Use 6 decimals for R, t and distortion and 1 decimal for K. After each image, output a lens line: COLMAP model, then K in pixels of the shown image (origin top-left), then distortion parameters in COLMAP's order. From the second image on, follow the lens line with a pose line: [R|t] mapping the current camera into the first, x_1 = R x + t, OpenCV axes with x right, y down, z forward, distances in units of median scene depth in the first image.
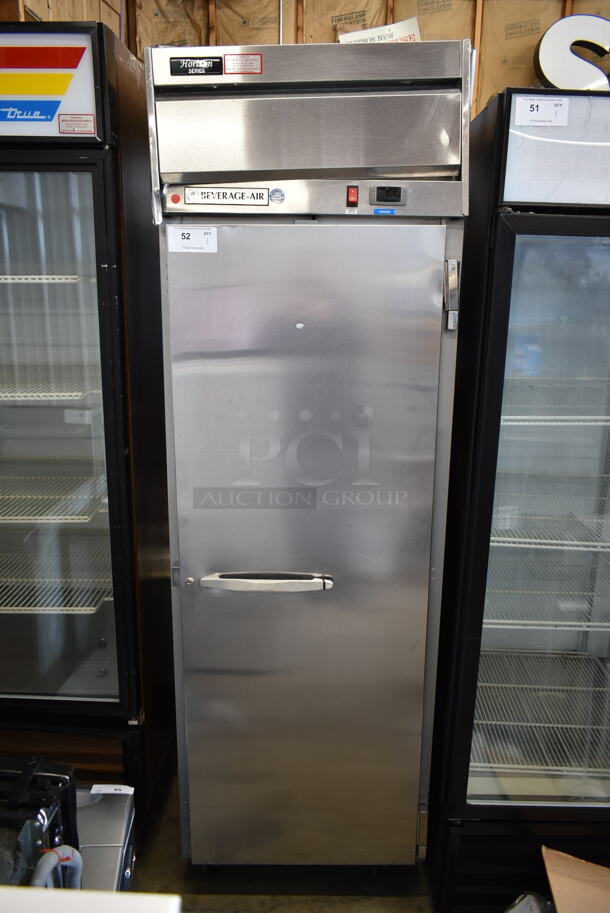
lens RADIAL K [[701.9, 0, 305.0], [0, 701.9, 456.5], [0, 0, 1]] dist [-0.005584, 0.000113]
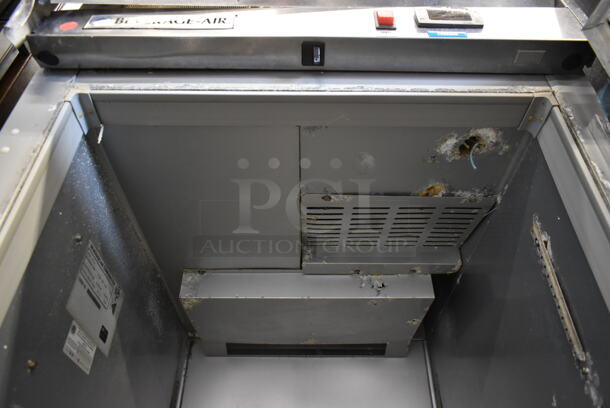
lens RADIAL K [[469.0, 0, 305.0], [0, 469.0, 204.0], [0, 0, 1]] dist [-0.005584, 0.000113]
pose [[0.999940, -0.002595, 0.010646, -0.000160], [0.009992, 0.614661, -0.788728, 0.013841], [-0.004497, 0.788787, 0.614650, 0.751697]]
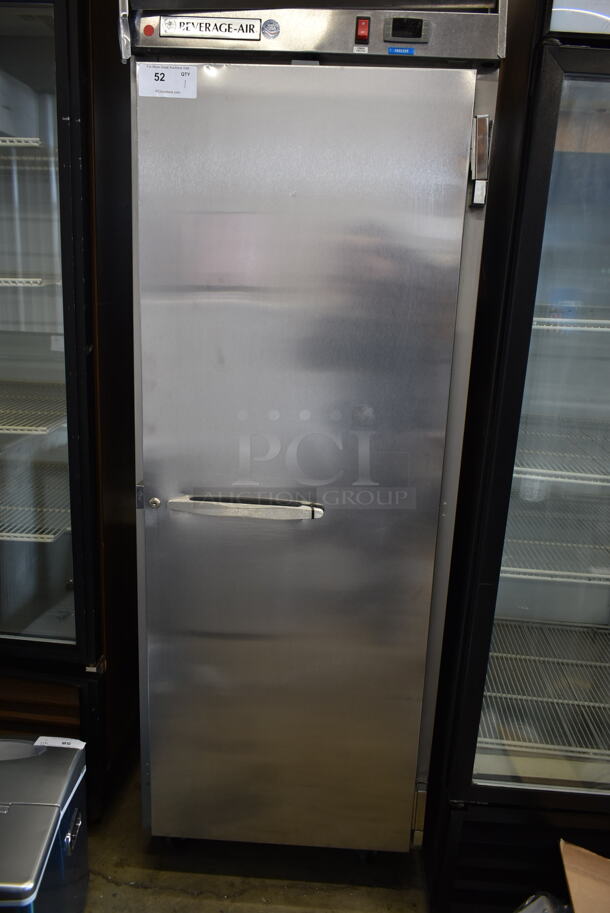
lens RADIAL K [[701.9, 0, 305.0], [0, 701.9, 456.5], [0, 0, 1]] dist [-0.005584, 0.000113]
pose [[0.998365, 0.042851, -0.037842, 0.044727], [-0.042514, 0.999049, 0.009651, 0.101938], [0.038220, -0.008027, 0.999237, 0.150986]]
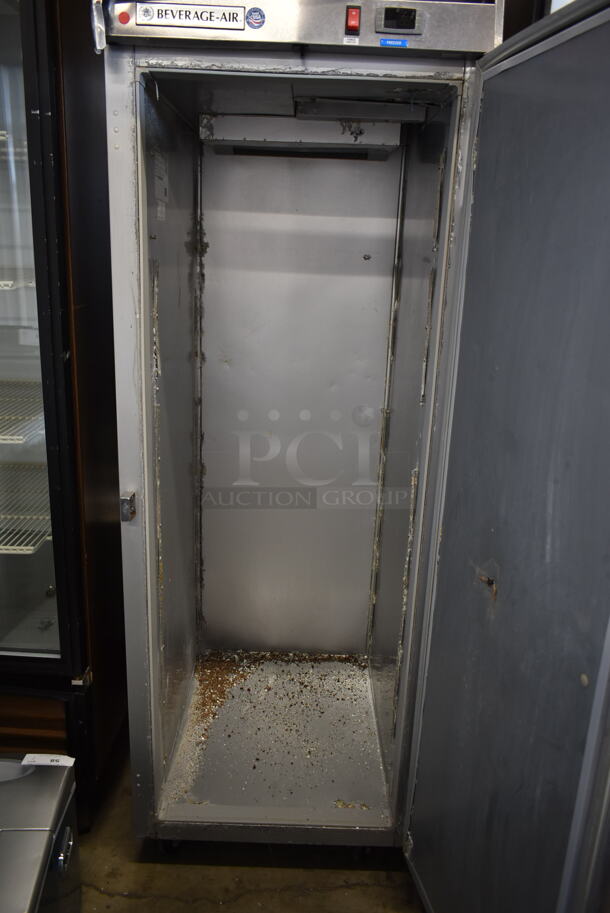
lens RADIAL K [[701.9, 0, 305.0], [0, 701.9, 456.5], [0, 0, 1]] dist [-0.005584, 0.000113]
pose [[0.999634, 0.025901, 0.007785, 0.017962], [-0.026255, 0.998433, 0.049415, 0.060892], [-0.006493, -0.049602, 0.998748, 0.175068]]
